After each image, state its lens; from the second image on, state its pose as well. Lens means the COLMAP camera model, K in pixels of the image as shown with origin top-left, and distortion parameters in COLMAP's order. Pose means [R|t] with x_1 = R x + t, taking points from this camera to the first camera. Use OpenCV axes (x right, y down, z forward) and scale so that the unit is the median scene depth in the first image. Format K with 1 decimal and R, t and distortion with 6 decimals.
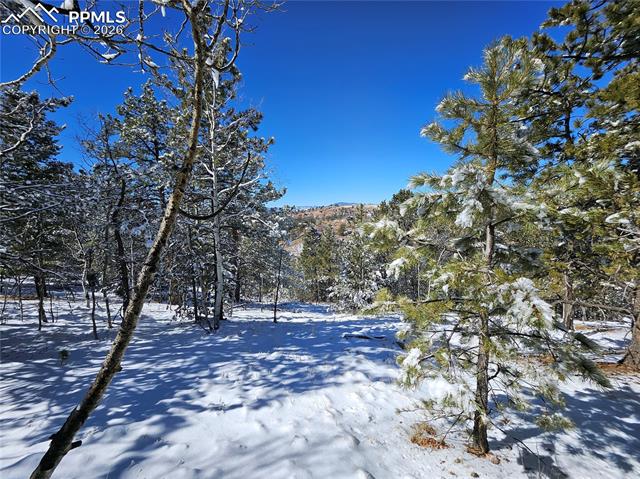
lens RADIAL K [[237.6, 0, 320.9], [0, 237.6, 251.8], [0, 0, 1]] dist [-0.000260, -0.000038]
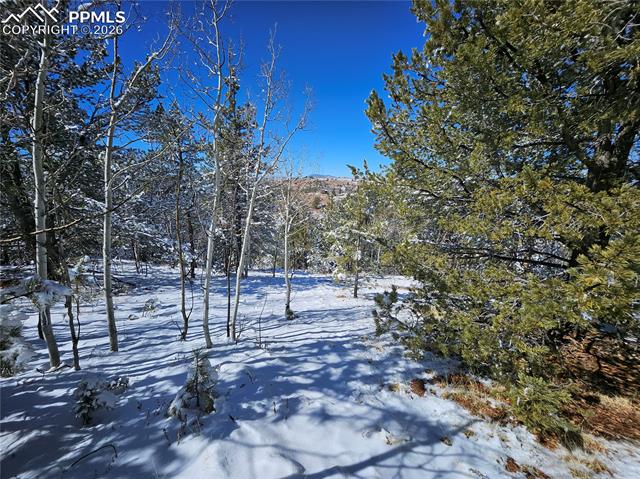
lens RADIAL K [[250.9, 0, 315.6], [0, 250.9, 237.5], [0, 0, 1]] dist [0.014576, -0.006400]
pose [[0.995552, 0.021792, 0.091660, -0.056617], [-0.027588, 0.997667, 0.062442, -0.060946], [-0.090085, -0.064693, 0.993831, -0.518887]]
